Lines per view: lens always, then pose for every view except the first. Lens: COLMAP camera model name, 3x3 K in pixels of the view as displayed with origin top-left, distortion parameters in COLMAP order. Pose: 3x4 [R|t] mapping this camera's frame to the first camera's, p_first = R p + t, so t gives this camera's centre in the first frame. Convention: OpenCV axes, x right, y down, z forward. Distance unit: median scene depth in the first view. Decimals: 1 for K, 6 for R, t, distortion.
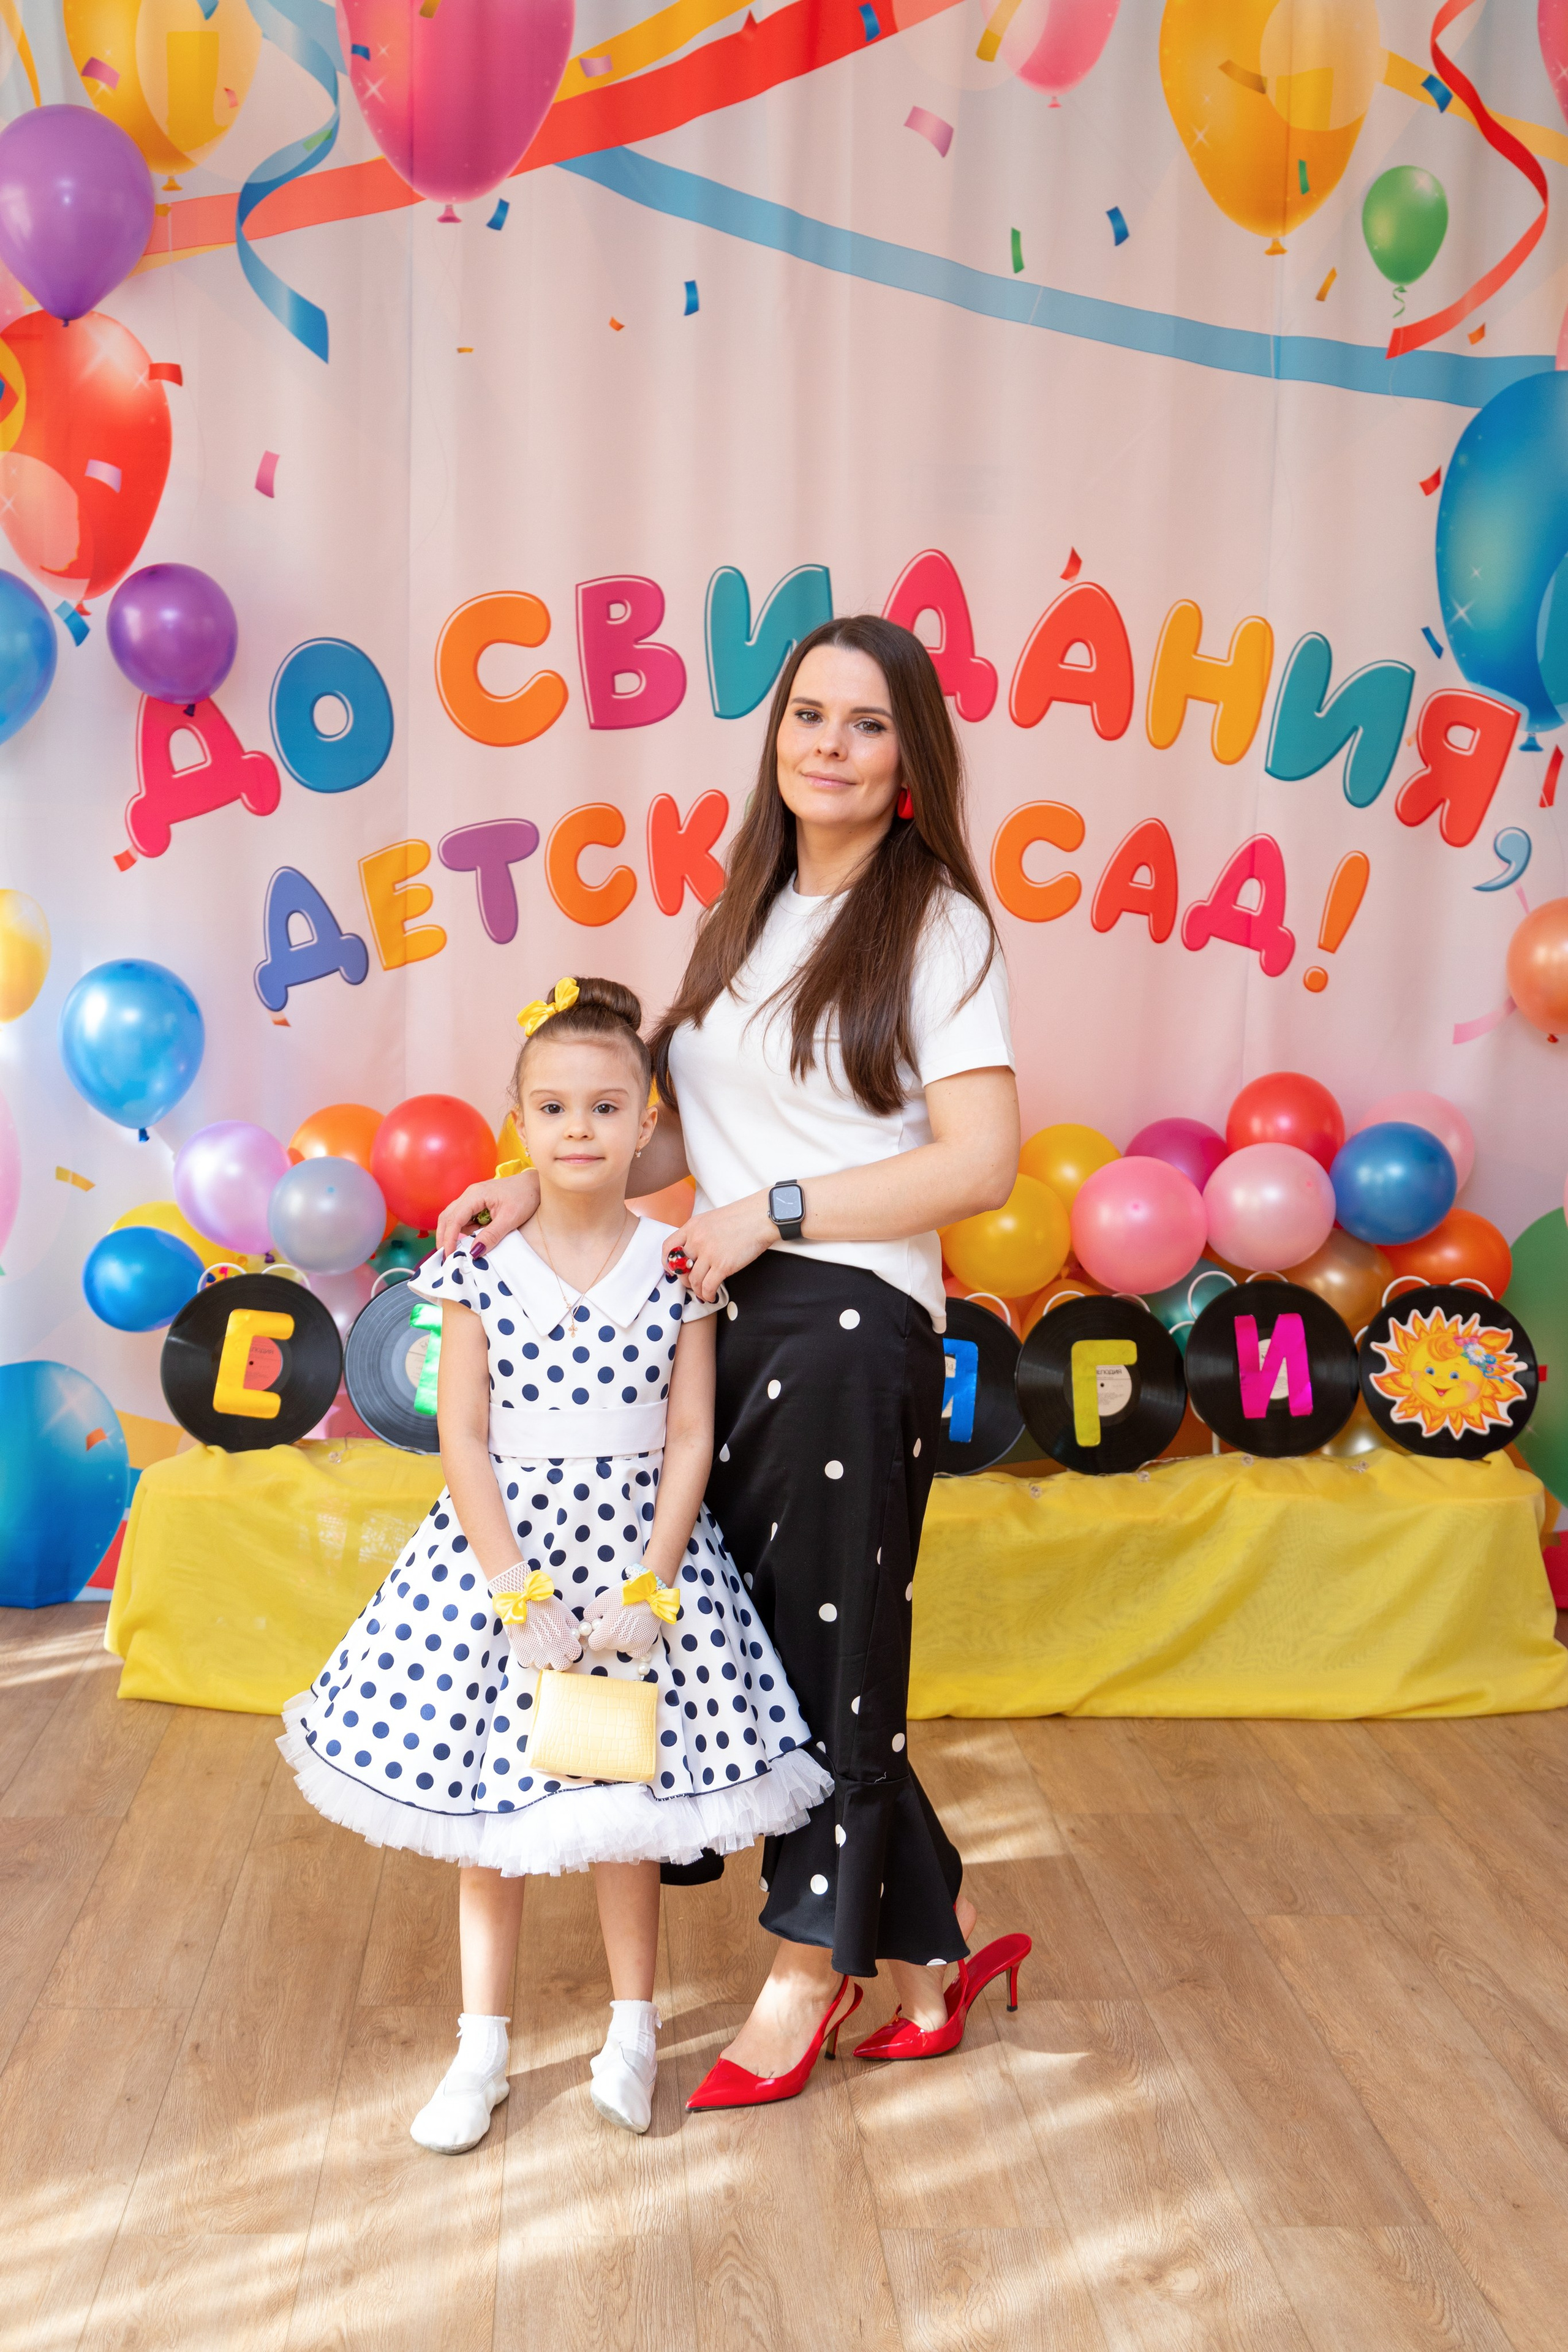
lens RADIAL K [[2787.1, 0, 784.0], [0, 2787.1, 1176.0], [0, 0, 1]] dist [0.029440, -0.001317]
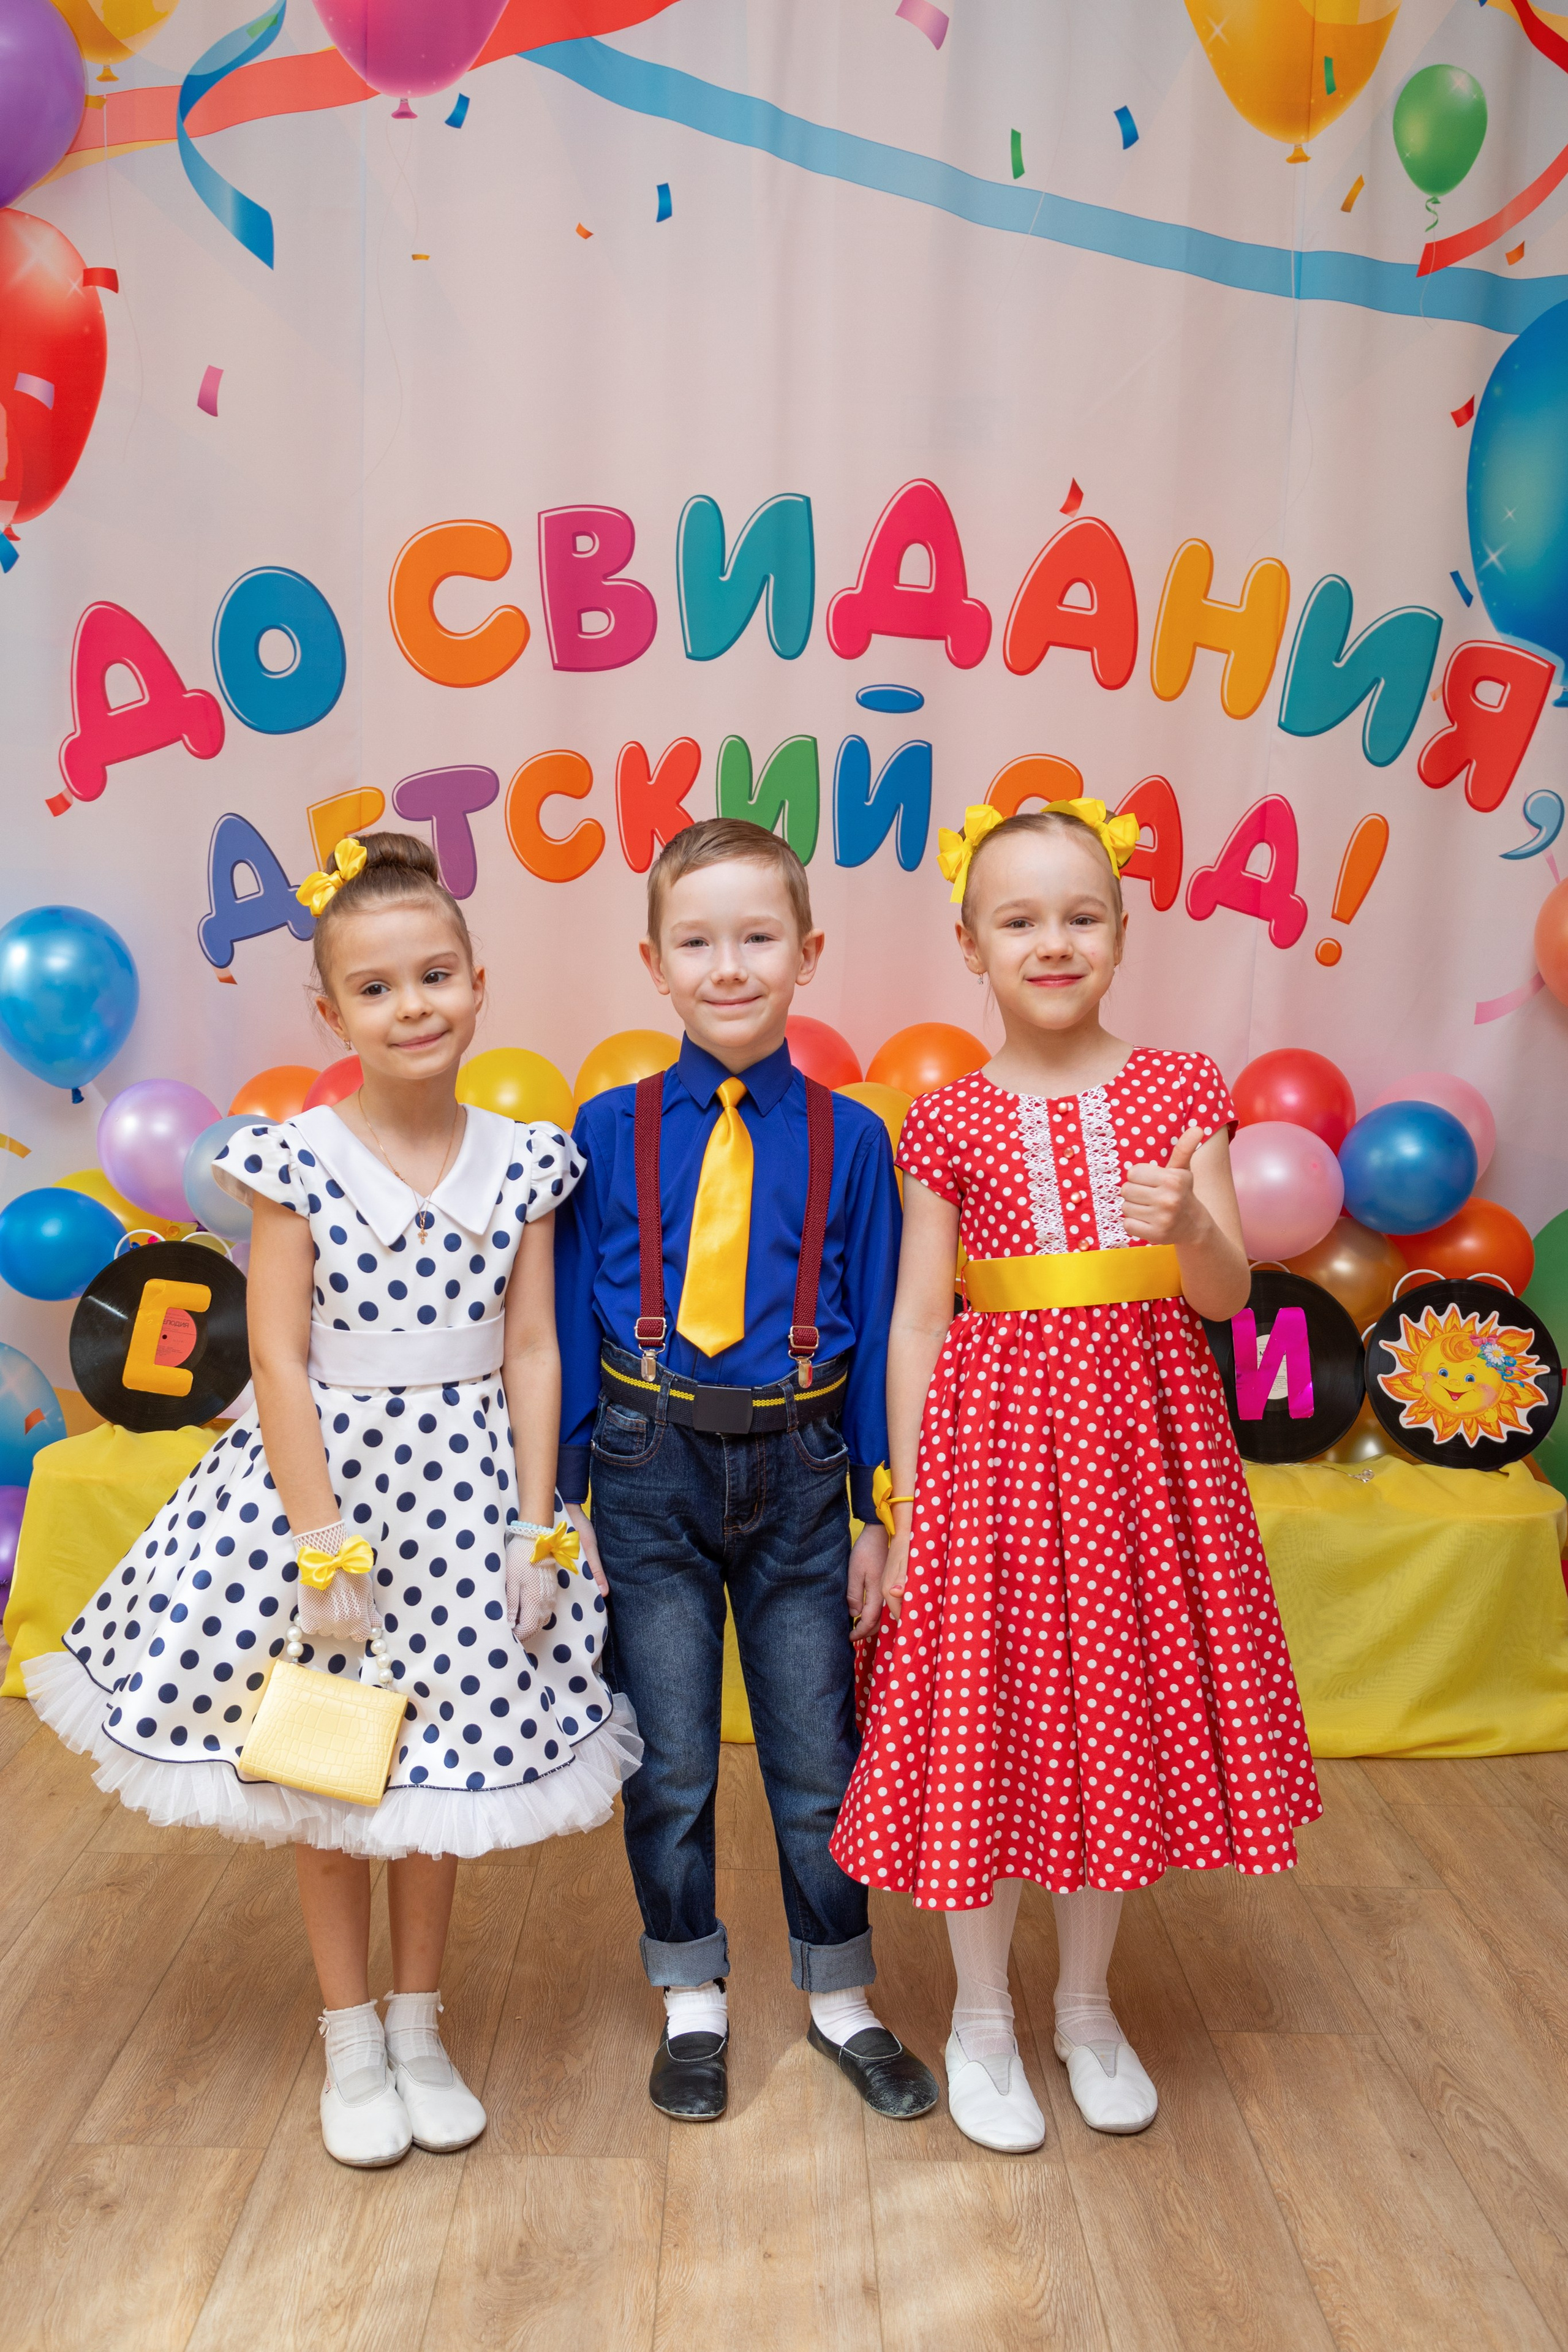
lens RADIAL K [[2364.5, 0, 781.3], [0, 2364.5, 1224.2], [0, 0, 1]] dist [-0.015544, 0.013965]
pose [[0.998953, 0.019030, -0.041599, 0.044975], [-0.018464, 0.999732, 0.013941, 0.014170], [0.041853, -0.013158, 0.999037, 0.214162]]
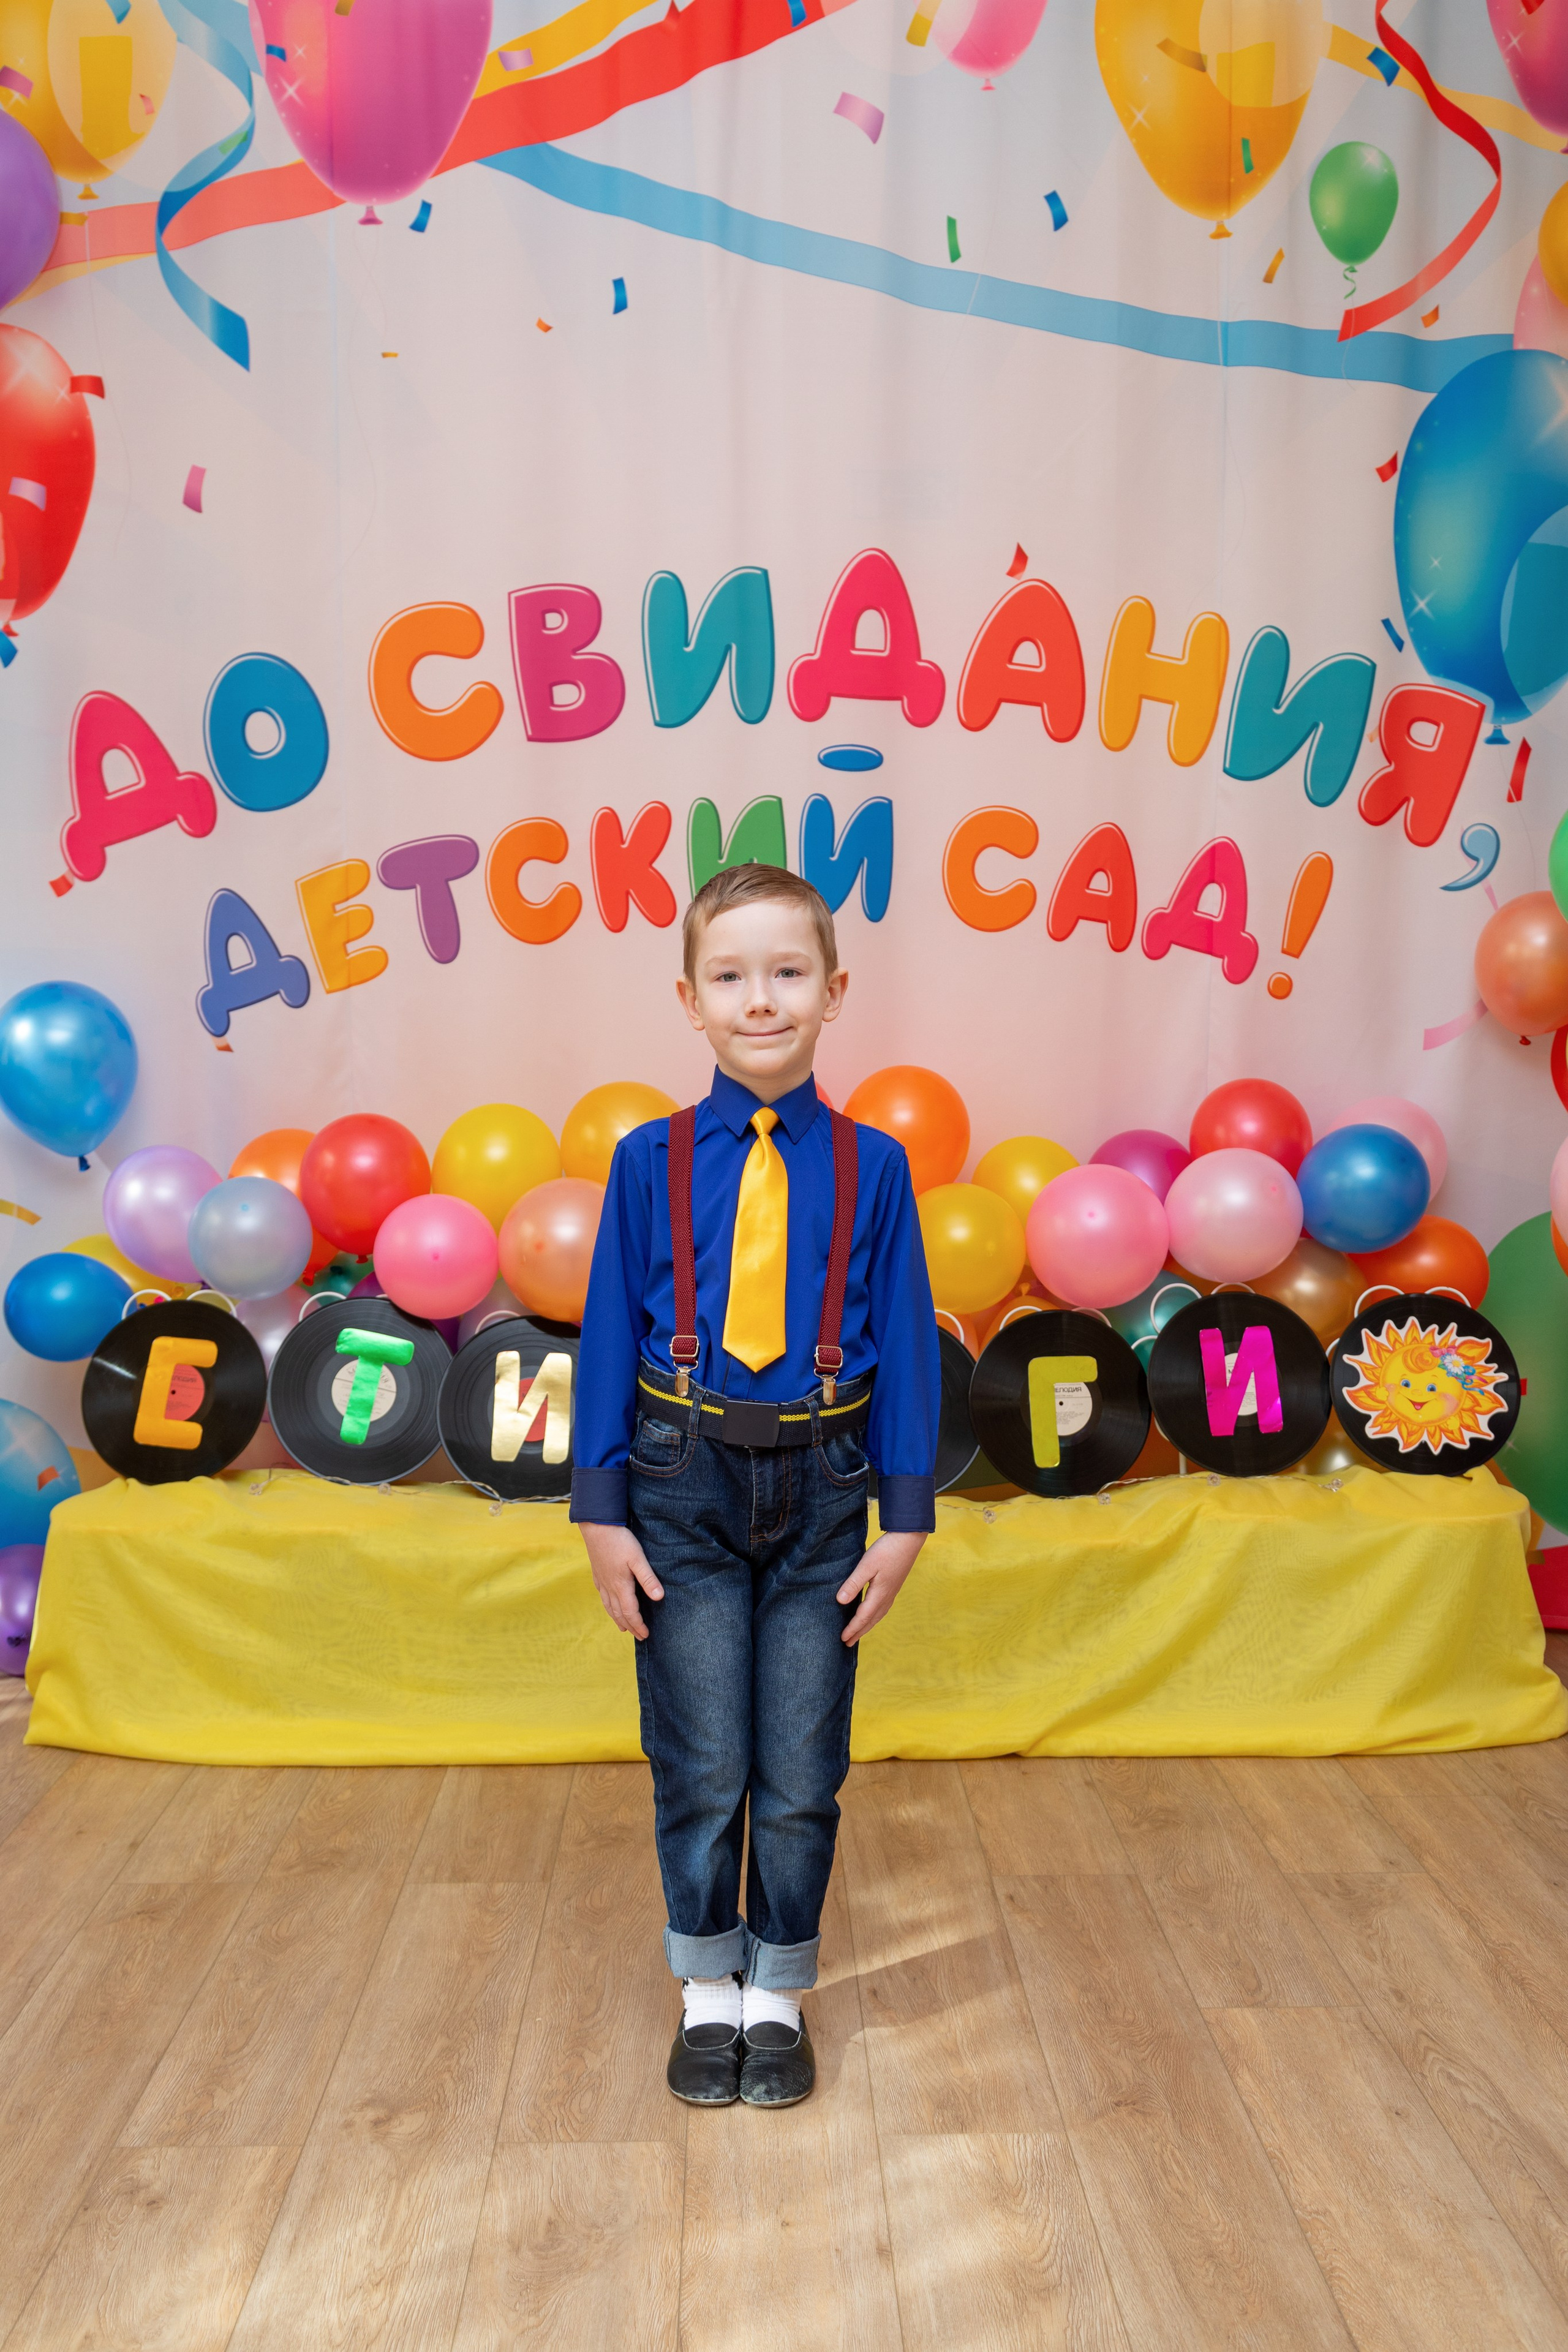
lens RADIAL K [[2327.3, 0, 776.8], [0, 2327.3, 1218.0], [0, 0, 1]] dist [-0.008155, 0.011996]
pose [[0.999219, -0.016804, -0.035774, 0.045601], [0.016271, 0.999753, -0.015143, 0.021603], [0.036019, 0.014549, 0.999245, 0.195783]]
